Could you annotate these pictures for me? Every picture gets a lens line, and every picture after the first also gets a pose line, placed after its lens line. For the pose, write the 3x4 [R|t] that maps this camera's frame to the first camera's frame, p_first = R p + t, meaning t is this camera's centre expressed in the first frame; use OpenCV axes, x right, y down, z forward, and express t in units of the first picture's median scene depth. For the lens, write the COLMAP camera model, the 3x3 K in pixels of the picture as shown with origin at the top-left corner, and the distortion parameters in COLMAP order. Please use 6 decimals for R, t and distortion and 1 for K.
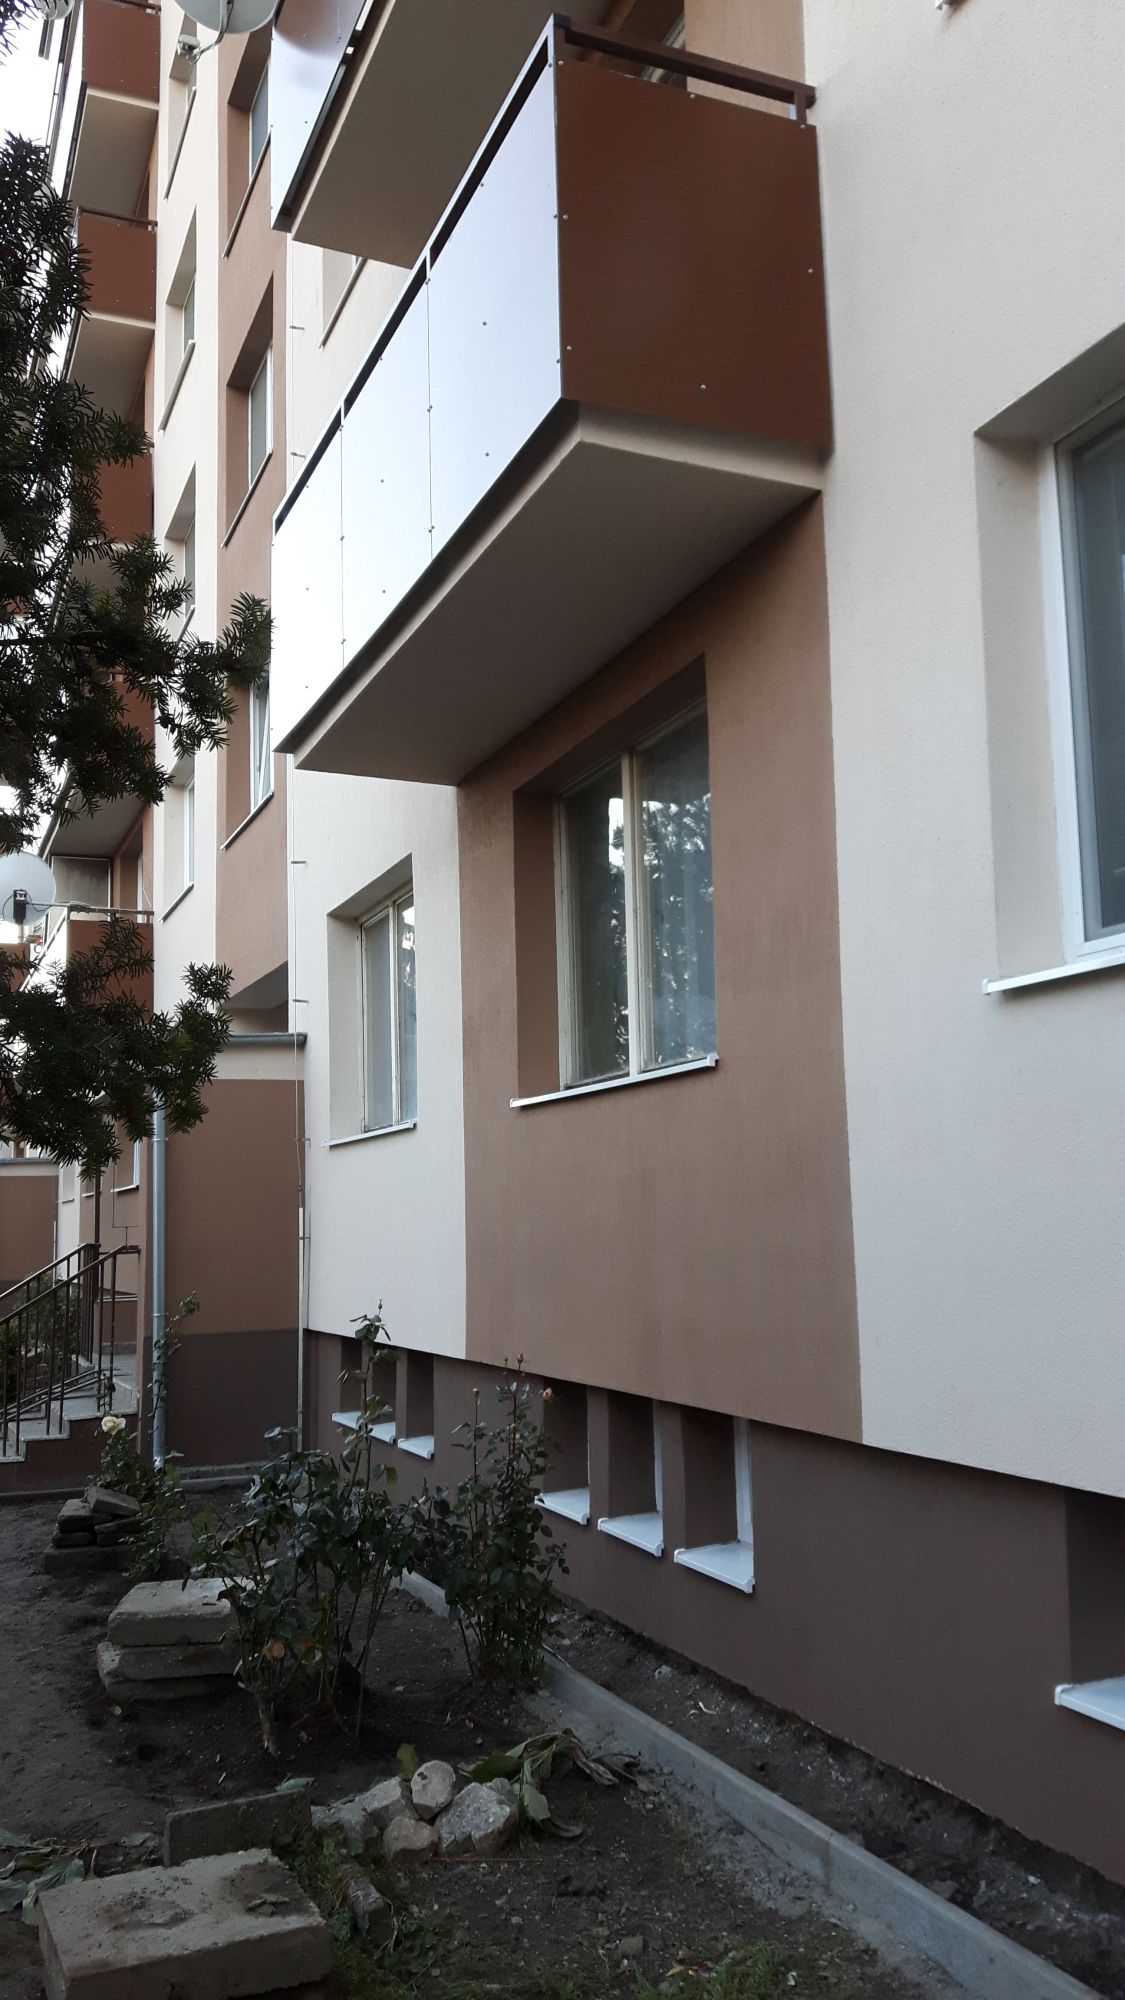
lens RADIAL K [[1565.1, 0, 560.1], [0, 1565.1, 990.3], [0, 0, 1]] dist [0.044369, -0.120702]
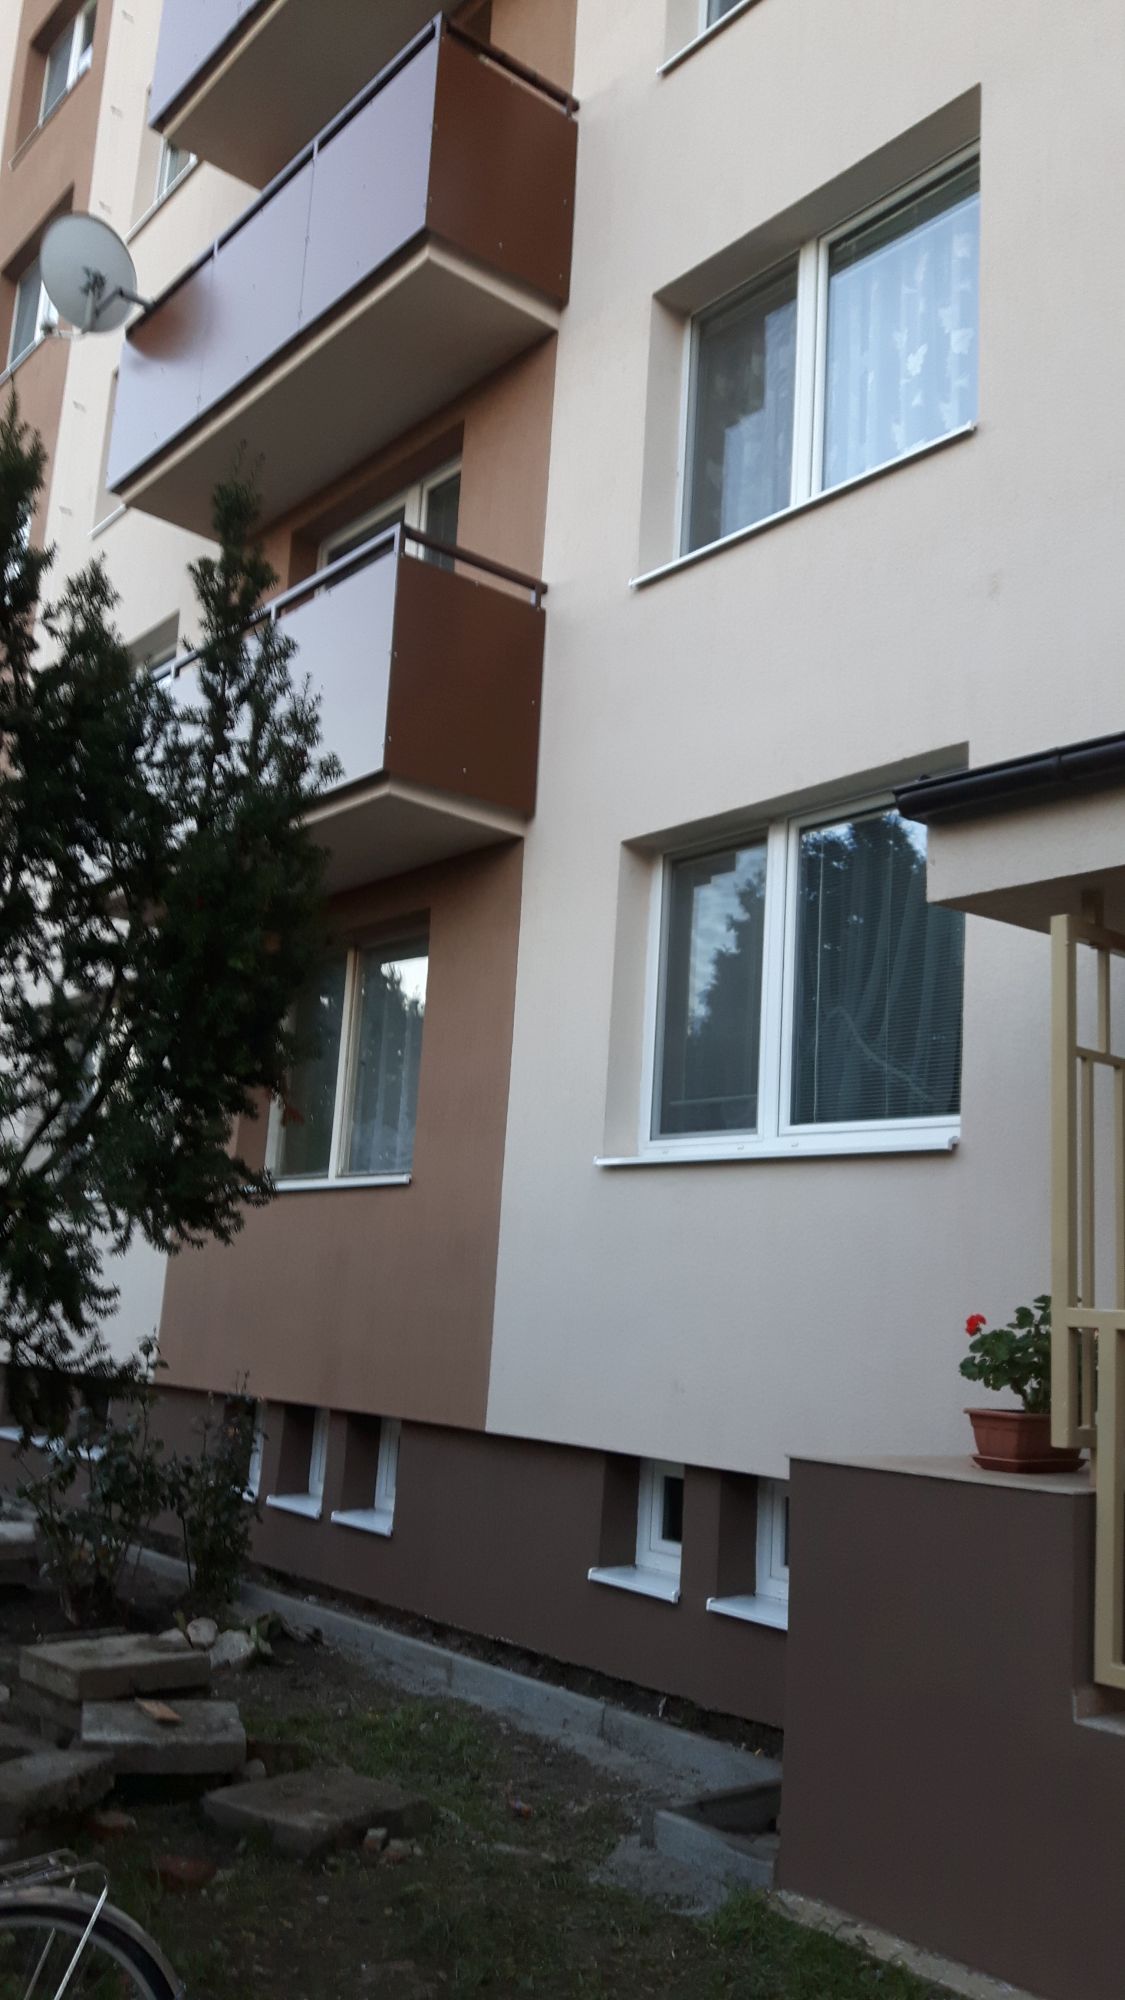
lens RADIAL K [[1565.1, 0, 560.1], [0, 1565.1, 990.3], [0, 0, 1]] dist [0.044369, -0.120702]
pose [[0.952249, 0.127168, 0.277578, -0.244137], [-0.112802, 0.991343, -0.067195, -0.061573], [-0.283720, 0.032675, 0.958350, -0.595195]]
